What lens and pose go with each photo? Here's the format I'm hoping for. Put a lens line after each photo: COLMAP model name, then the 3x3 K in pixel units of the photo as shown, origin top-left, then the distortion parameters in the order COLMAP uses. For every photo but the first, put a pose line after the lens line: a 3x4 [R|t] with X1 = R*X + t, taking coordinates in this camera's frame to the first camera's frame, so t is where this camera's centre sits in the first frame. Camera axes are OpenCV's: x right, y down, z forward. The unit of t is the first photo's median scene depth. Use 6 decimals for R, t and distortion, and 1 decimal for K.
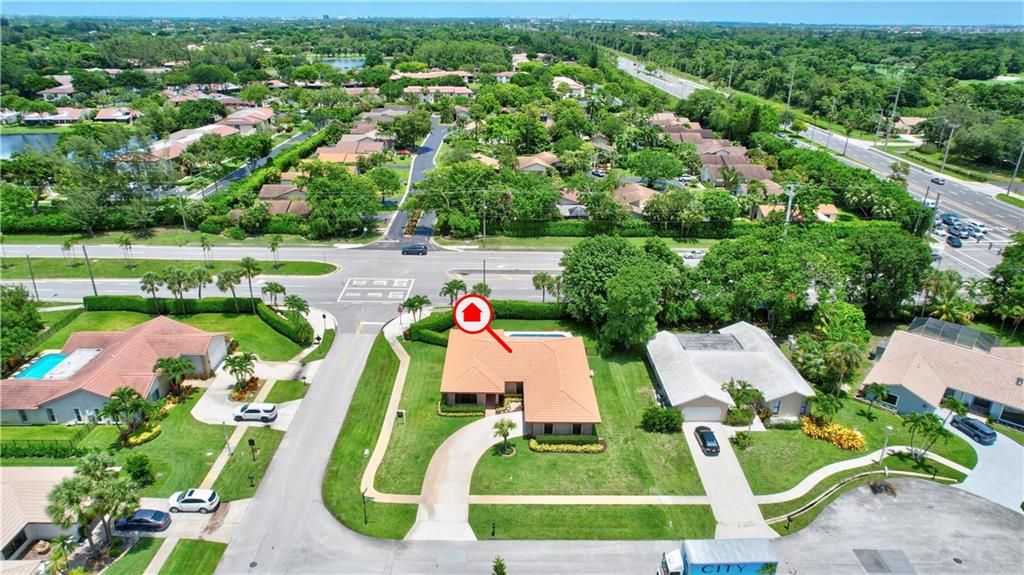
lens RADIAL K [[655.5, 0, 511.6], [0, 655.5, 294.2], [0, 0, 1]] dist [-0.085094, 0.080049]
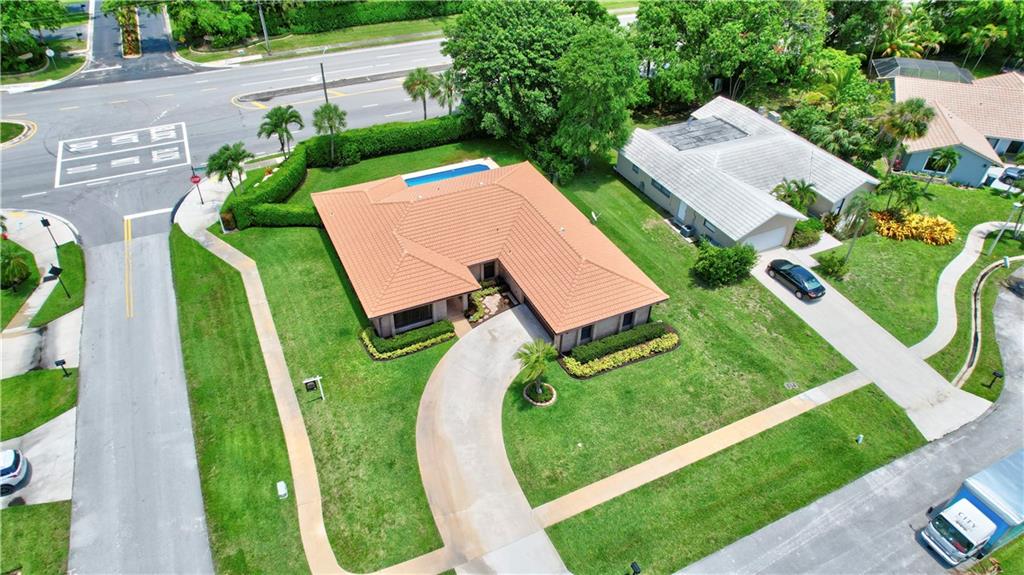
lens RADIAL K [[655.5, 0, 511.6], [0, 655.5, 294.2], [0, 0, 1]] dist [-0.085094, 0.080049]
pose [[0.904410, -0.264817, 0.334535, -0.171139], [0.162172, 0.938588, 0.304555, -0.008978], [-0.394642, -0.221190, 0.891814, 0.481605]]
